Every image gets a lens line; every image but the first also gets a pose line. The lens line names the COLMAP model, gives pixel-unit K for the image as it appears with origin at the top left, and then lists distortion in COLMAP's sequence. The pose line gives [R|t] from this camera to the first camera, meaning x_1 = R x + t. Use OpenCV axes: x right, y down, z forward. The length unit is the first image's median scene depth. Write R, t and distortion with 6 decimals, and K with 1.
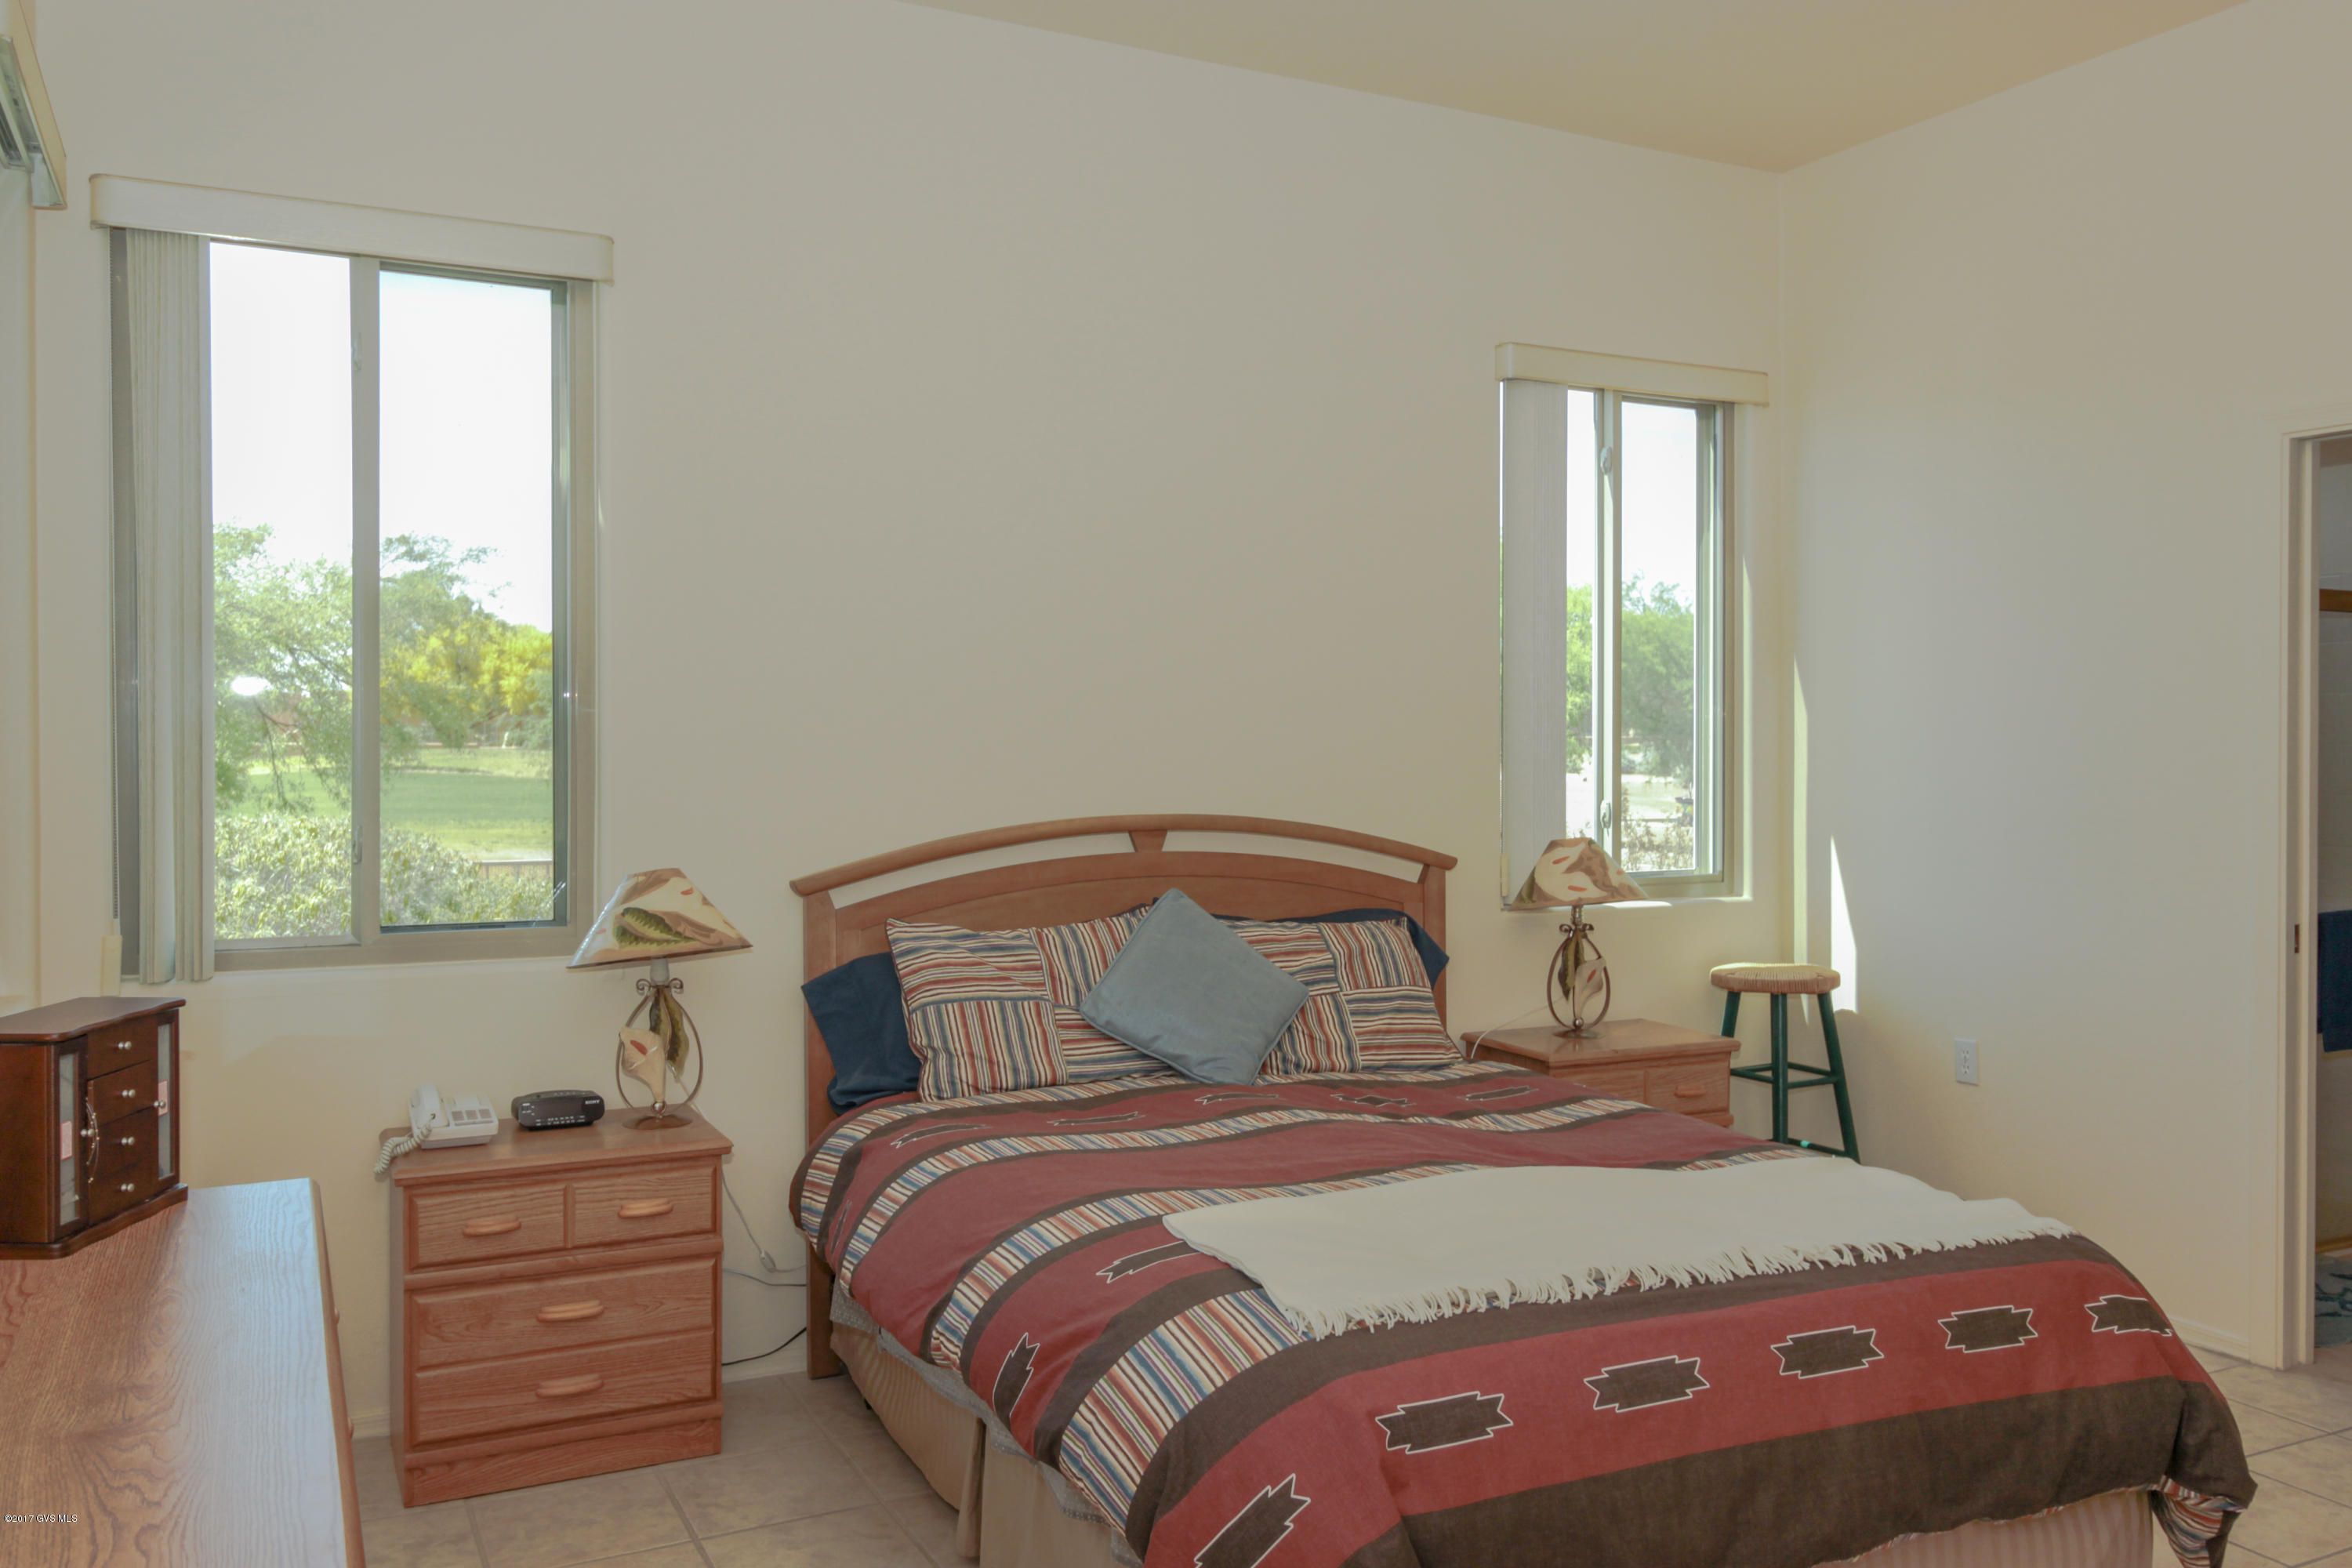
lens RADIAL K [[1799.3, 0, 1255.0], [0, 1799.3, 742.4], [0, 0, 1]] dist [0.002453, 0.000009]
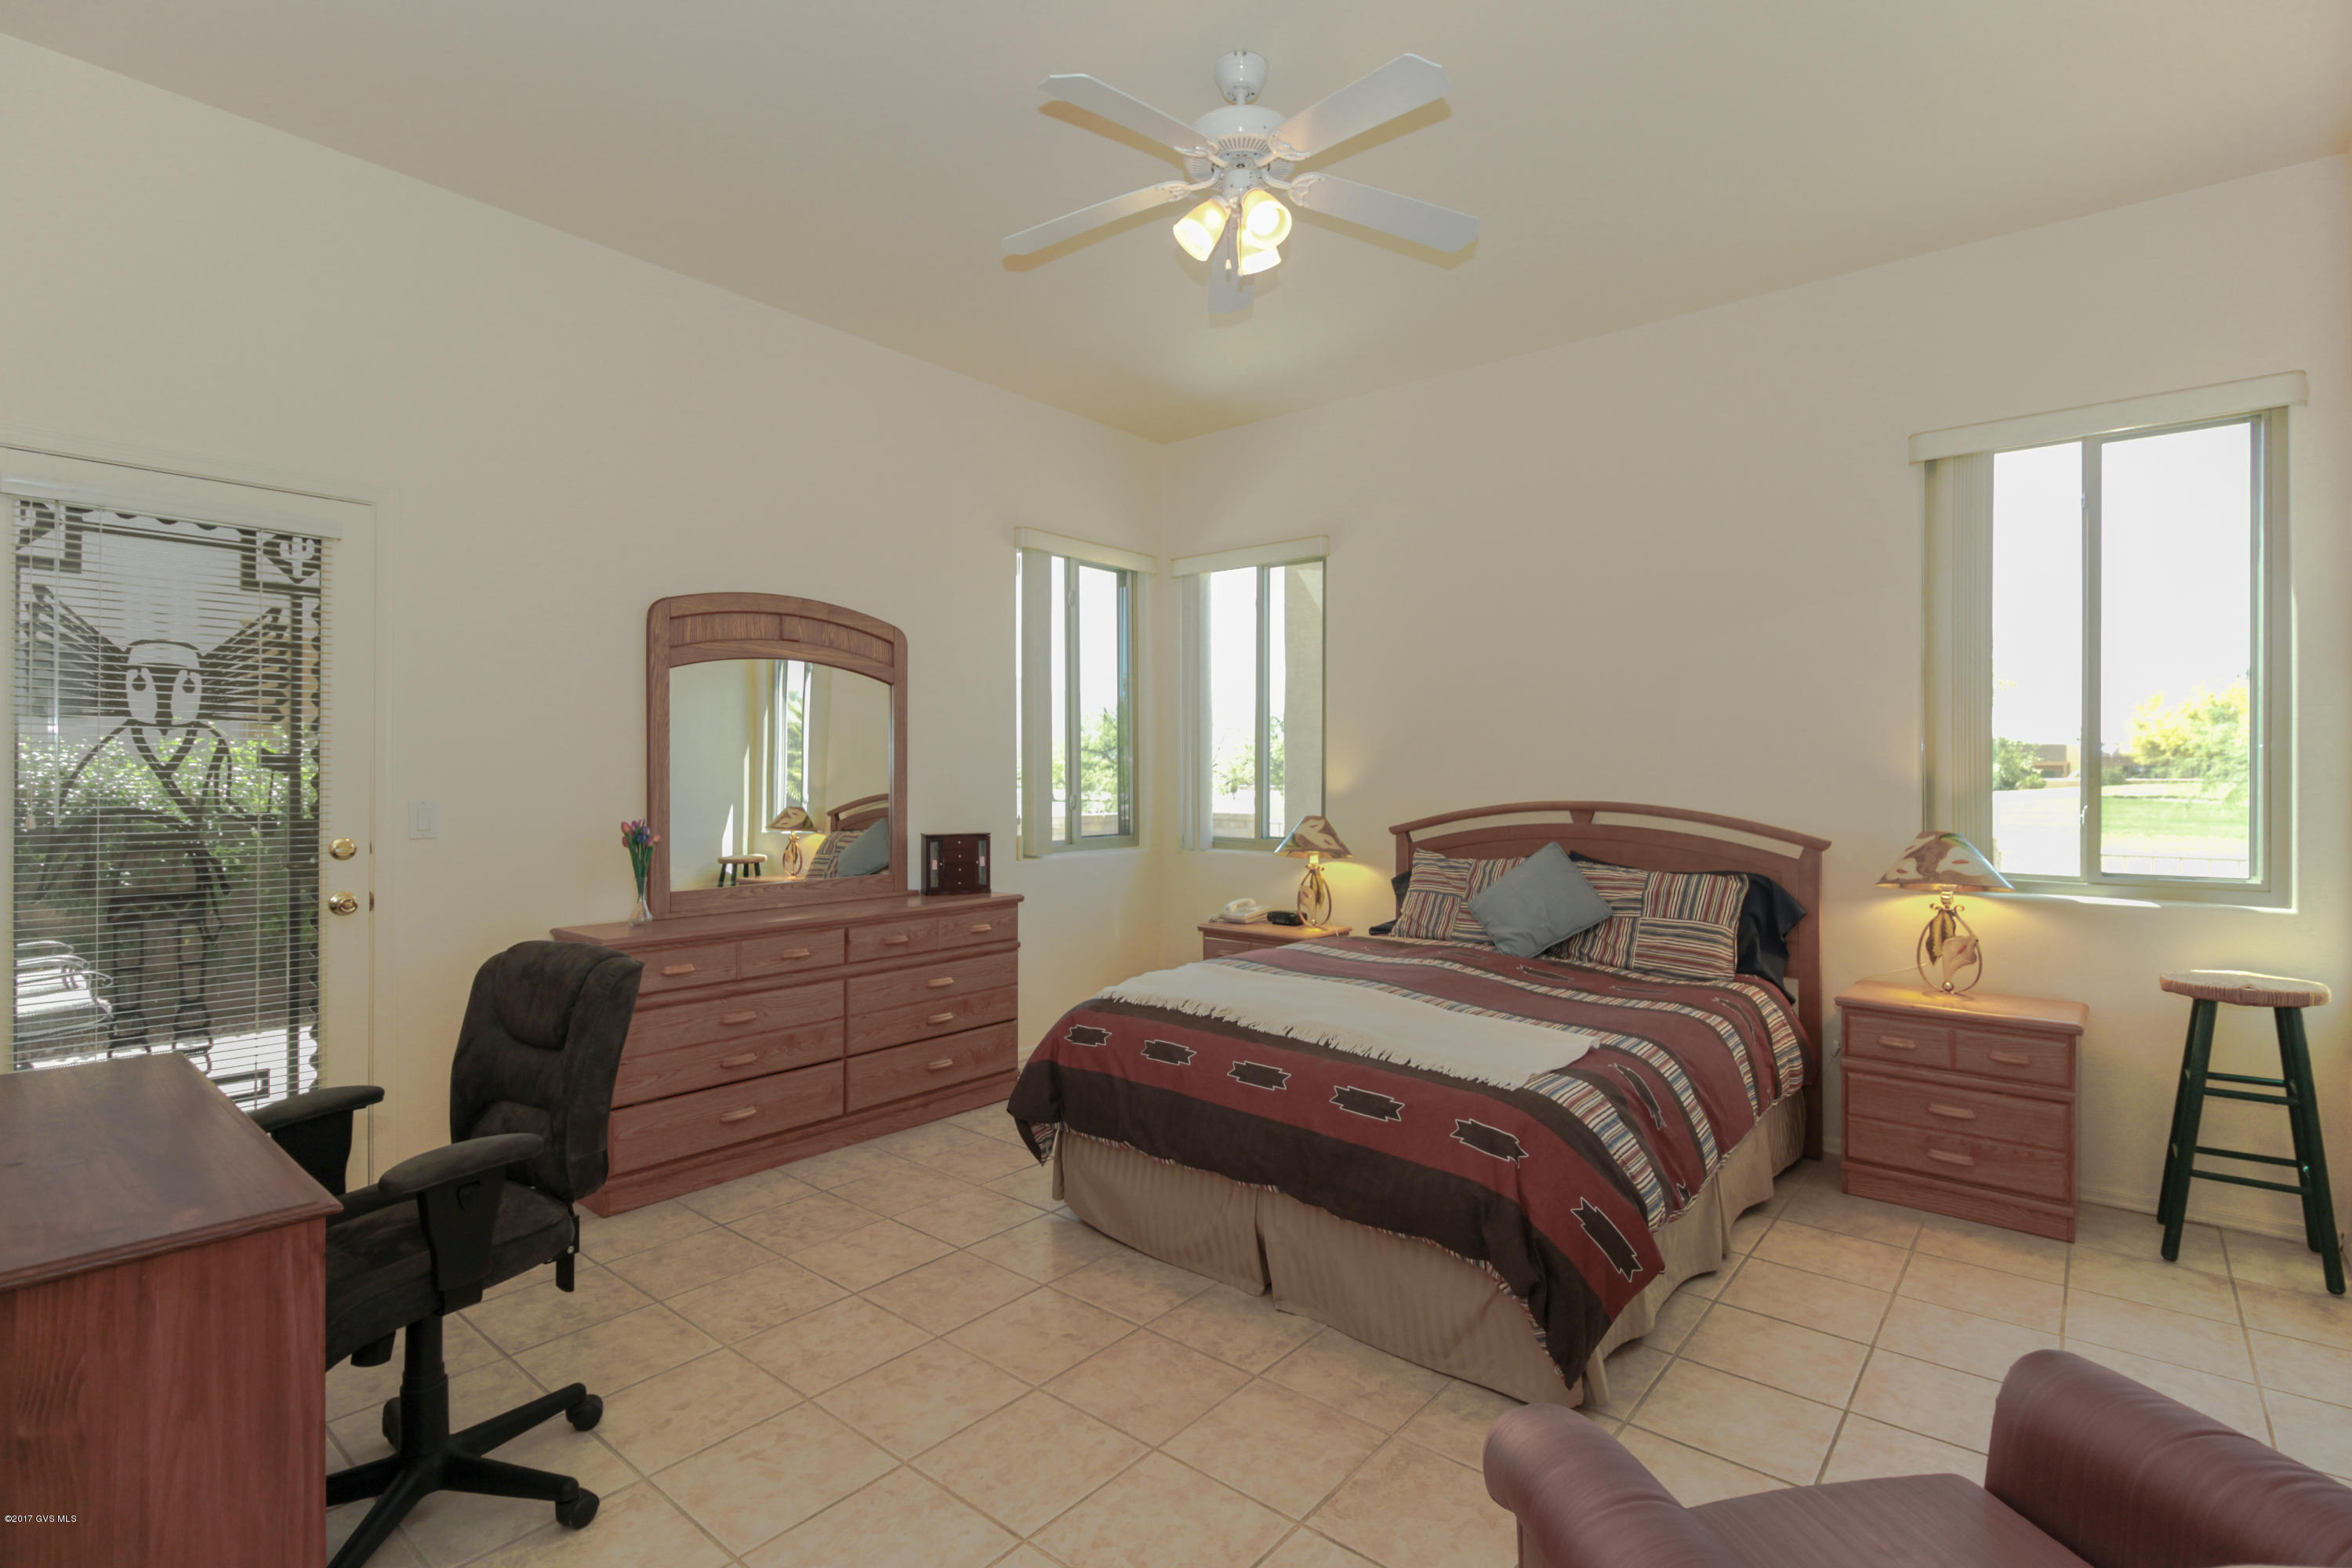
lens RADIAL K [[1111.0, 0, 1198.0], [0, 1111.0, 750.7], [0, 0, 1]] dist [0.002027, -0.000100]
pose [[0.384977, -0.021272, -0.922681, 0.820064], [-0.002773, 0.999703, -0.024204, 0.021715], [0.922922, 0.011876, 0.384803, 0.306433]]
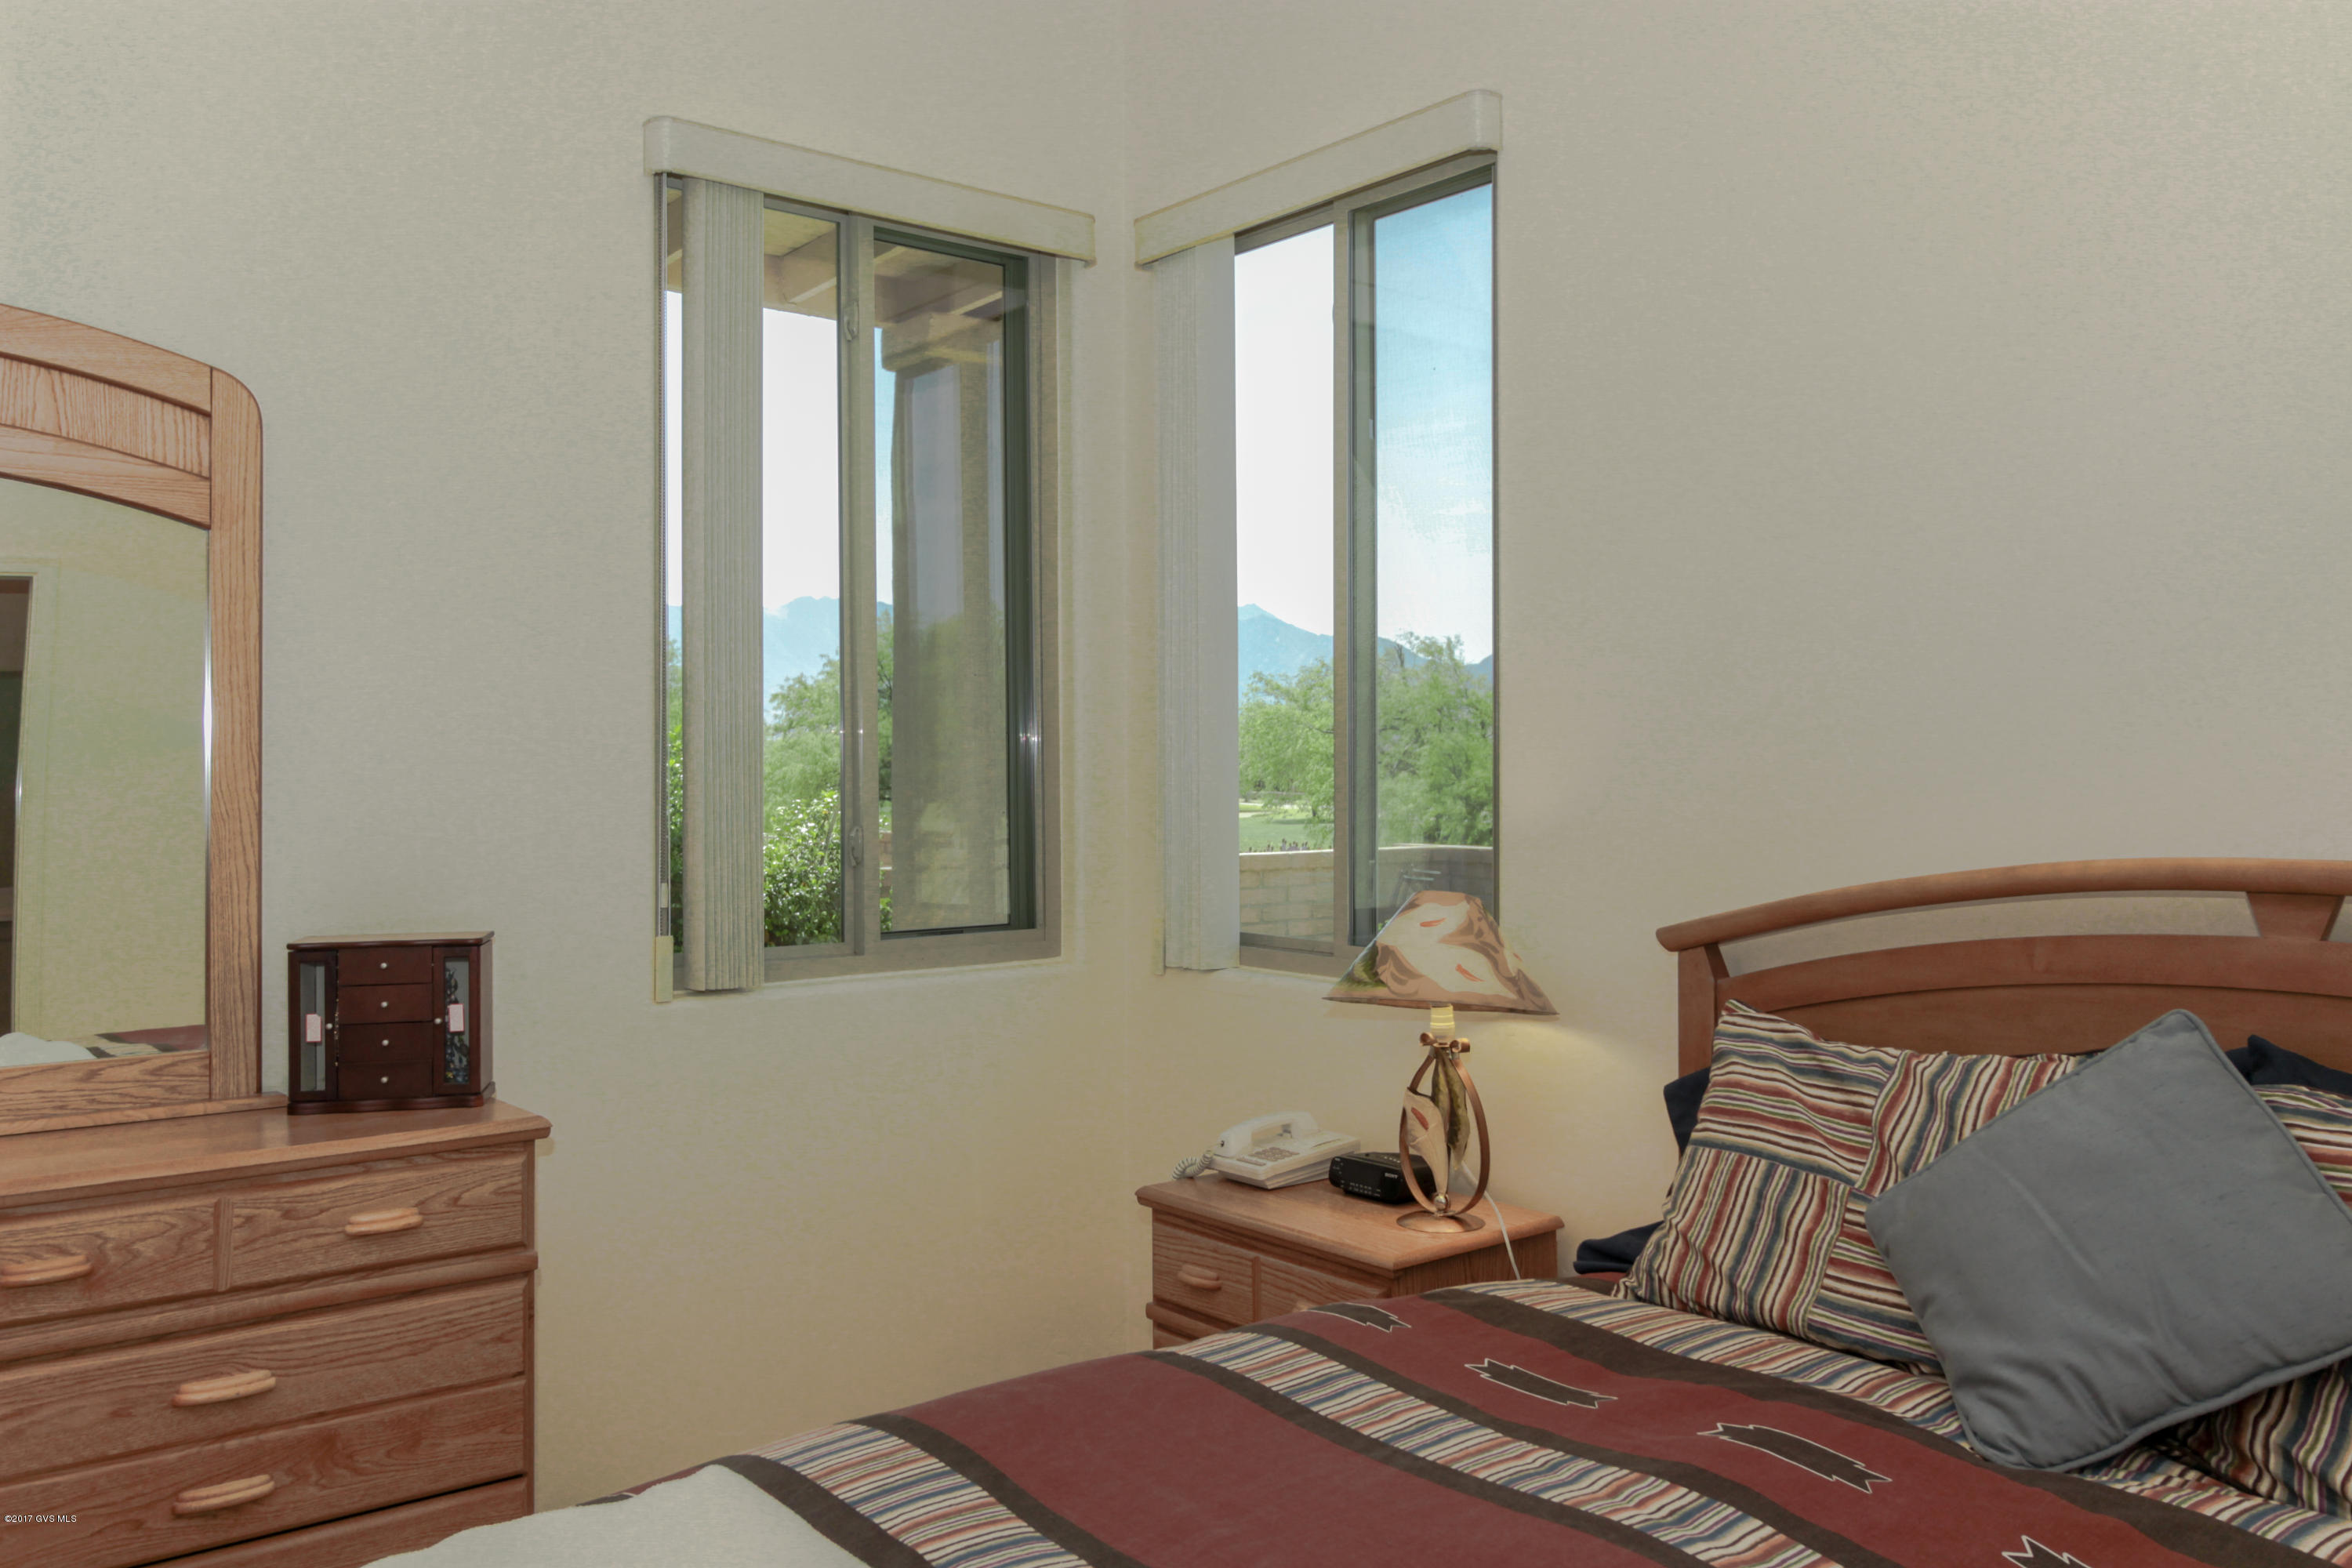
lens RADIAL K [[1902.3, 0, 1184.9], [0, 1902.3, 714.6], [0, 0, 1]] dist [0.005862, -0.001438]
pose [[0.189061, -0.032798, -0.981417, 0.411143], [0.000735, 0.999446, -0.033259, 0.020554], [0.981965, 0.005567, 0.188980, 0.680234]]
